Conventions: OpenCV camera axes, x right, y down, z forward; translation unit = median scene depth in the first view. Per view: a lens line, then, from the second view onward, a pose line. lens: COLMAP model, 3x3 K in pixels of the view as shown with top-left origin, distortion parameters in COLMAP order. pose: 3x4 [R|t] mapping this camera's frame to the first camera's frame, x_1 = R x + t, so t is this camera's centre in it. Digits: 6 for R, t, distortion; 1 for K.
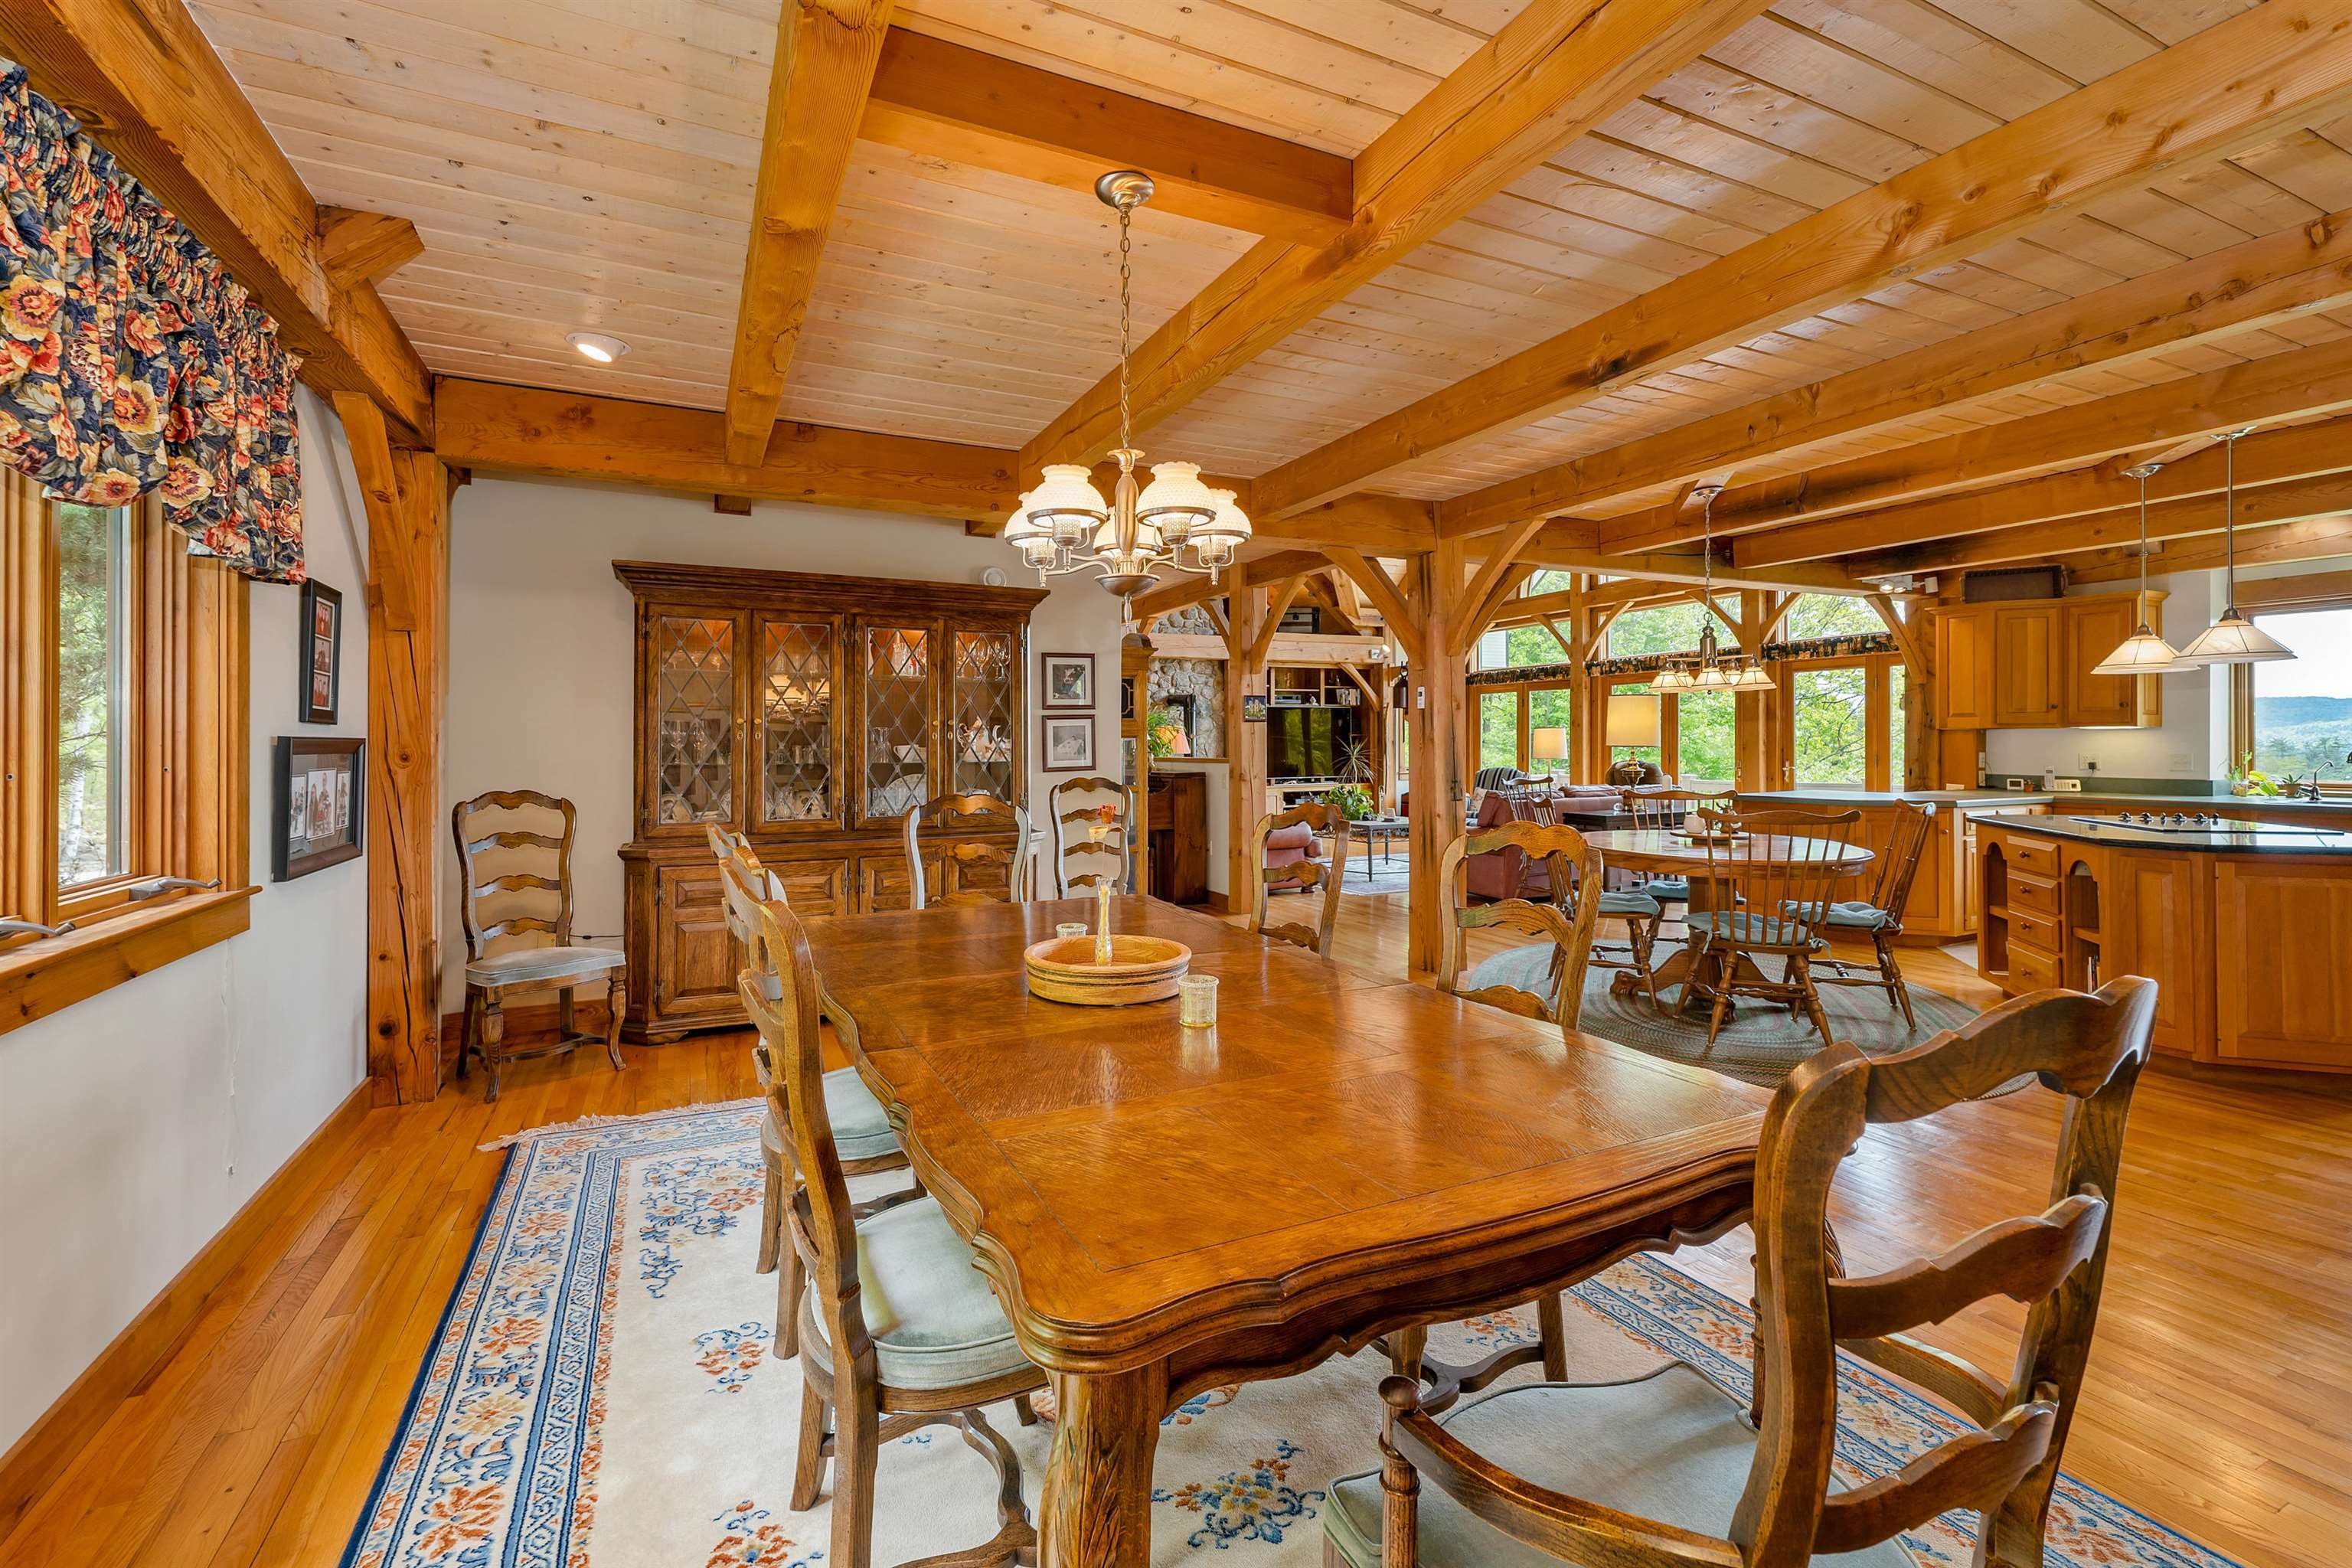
lens RADIAL K [[1006.4, 0, 1140.0], [0, 1006.4, 750.2], [0, 0, 1]] dist [0.000373, -0.000092]
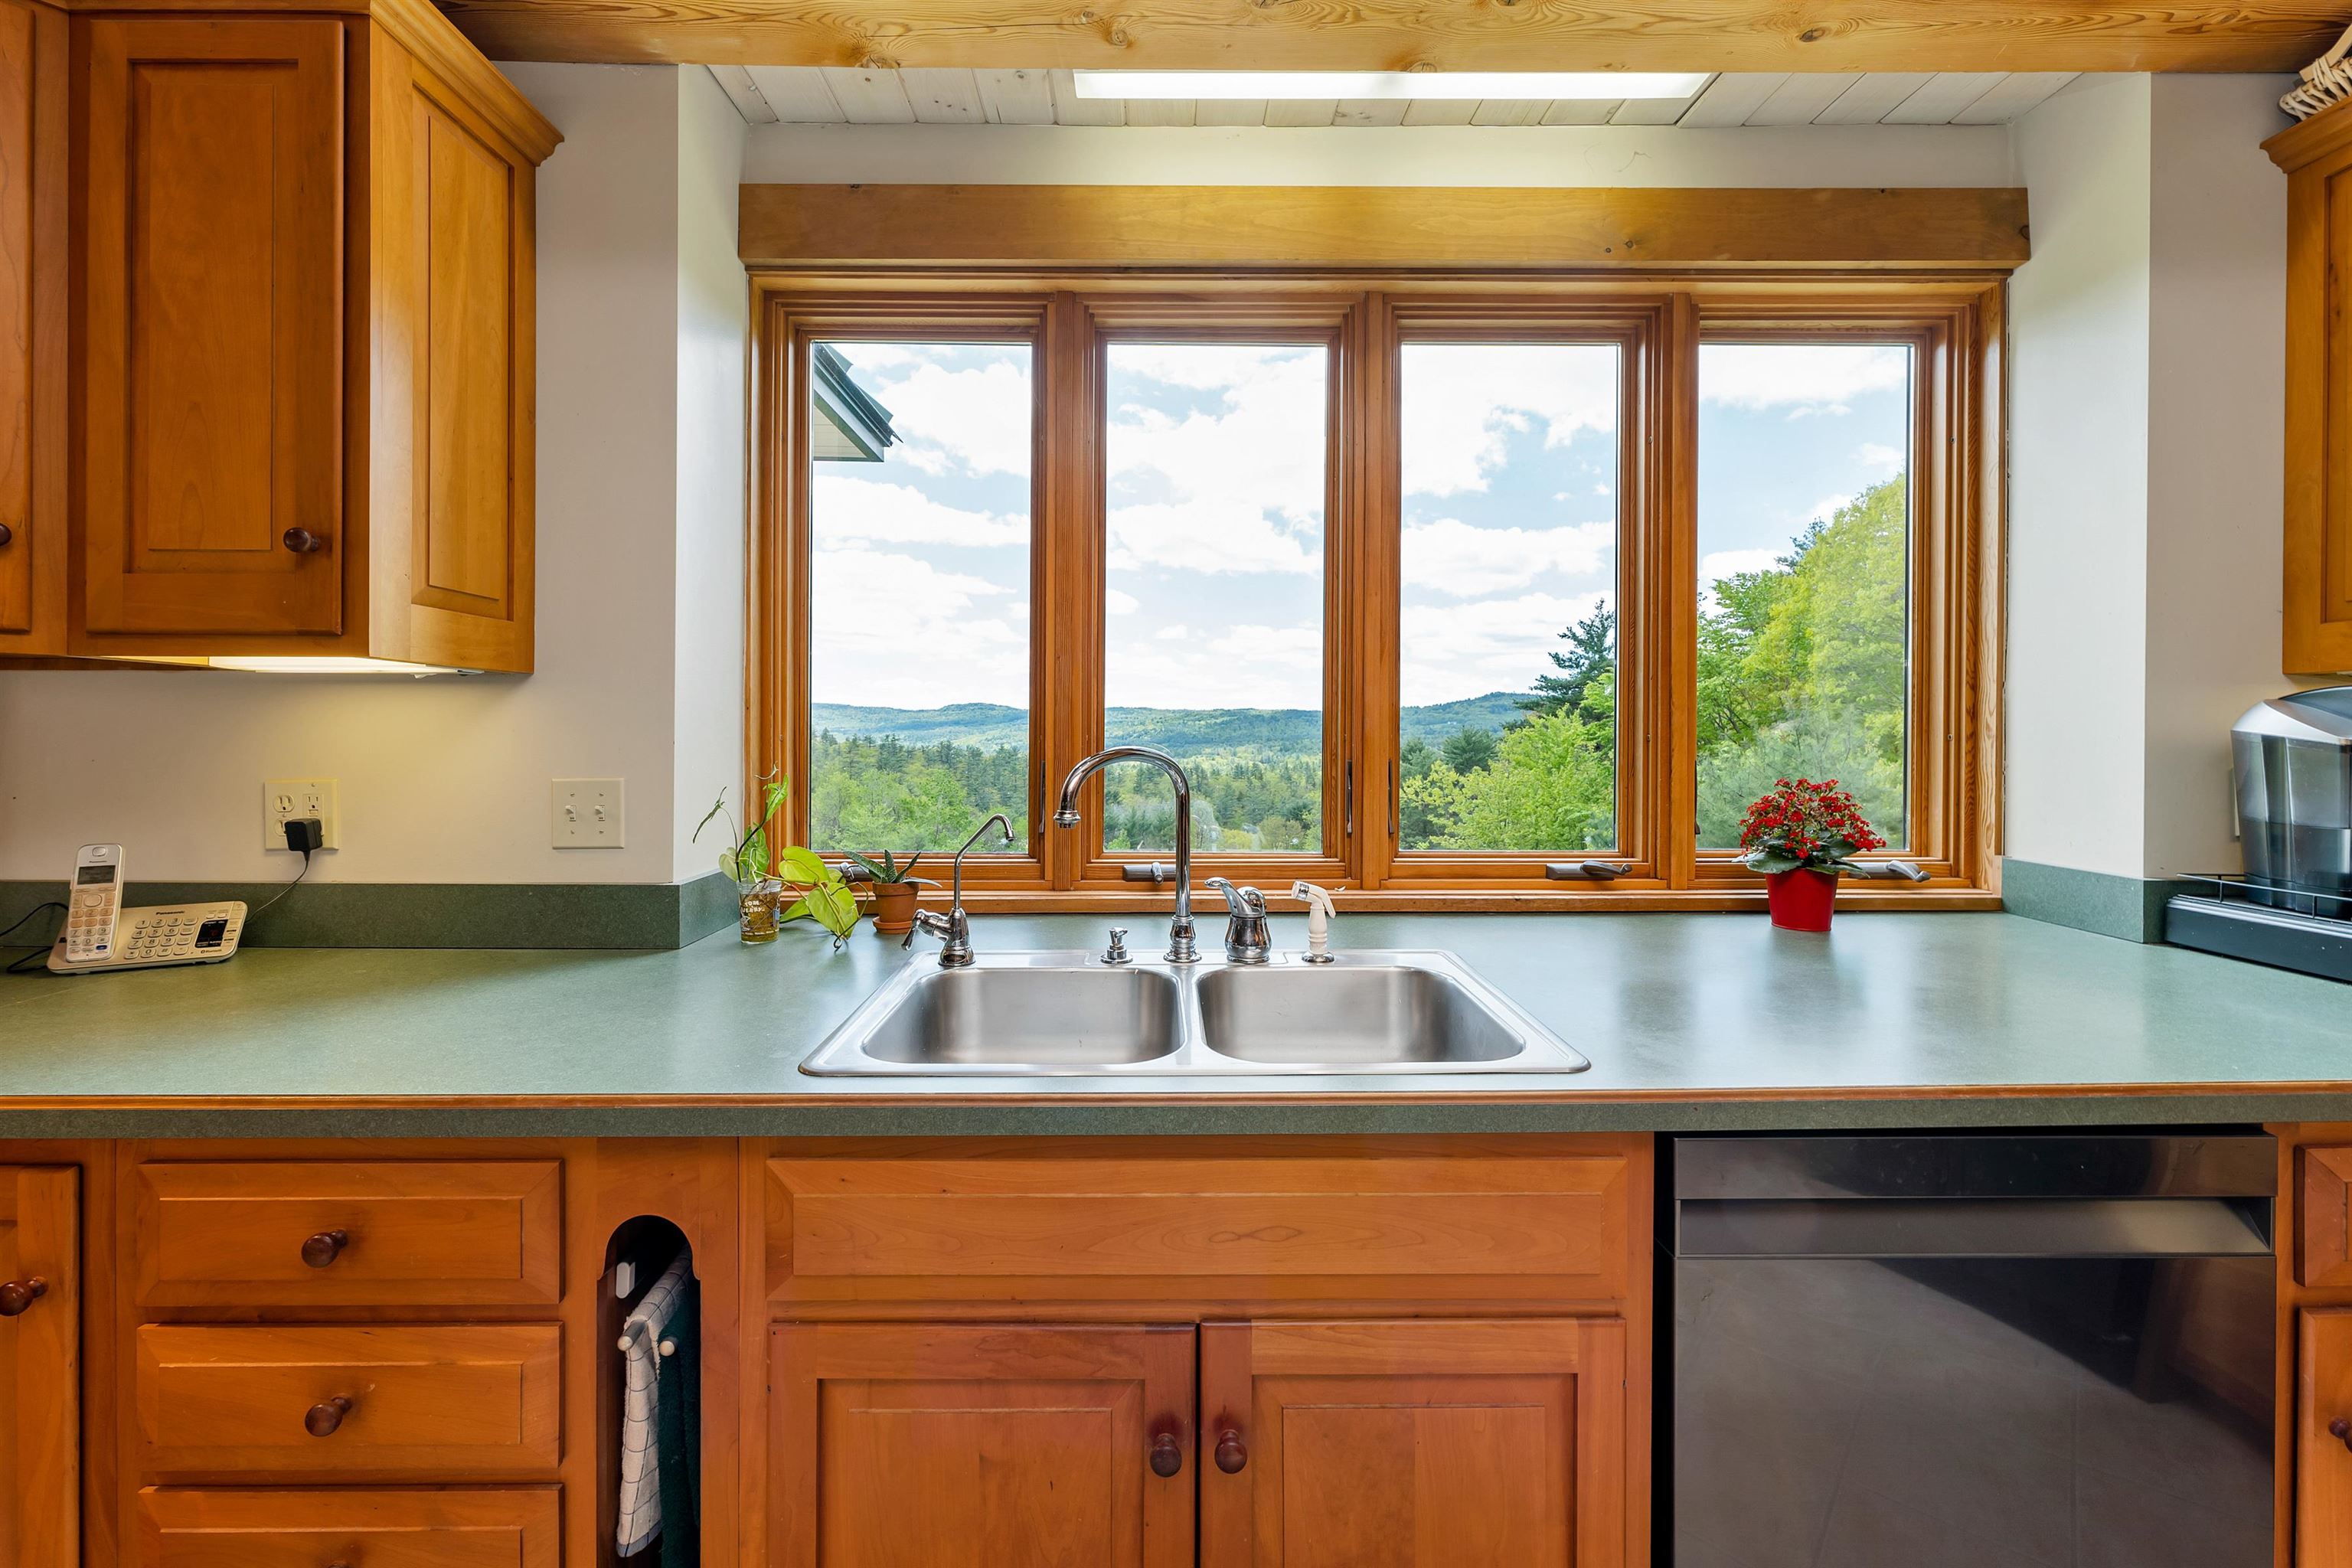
lens RADIAL K [[988.0, 0, 1166.4], [0, 988.0, 732.1], [0, 0, 1]] dist [0.000415, -0.000032]
pose [[0.407691, 0.005544, 0.913103, 0.722478], [0.000753, 0.999979, -0.006408, -0.005664], [-0.913120, 0.003301, 0.407678, 0.642355]]
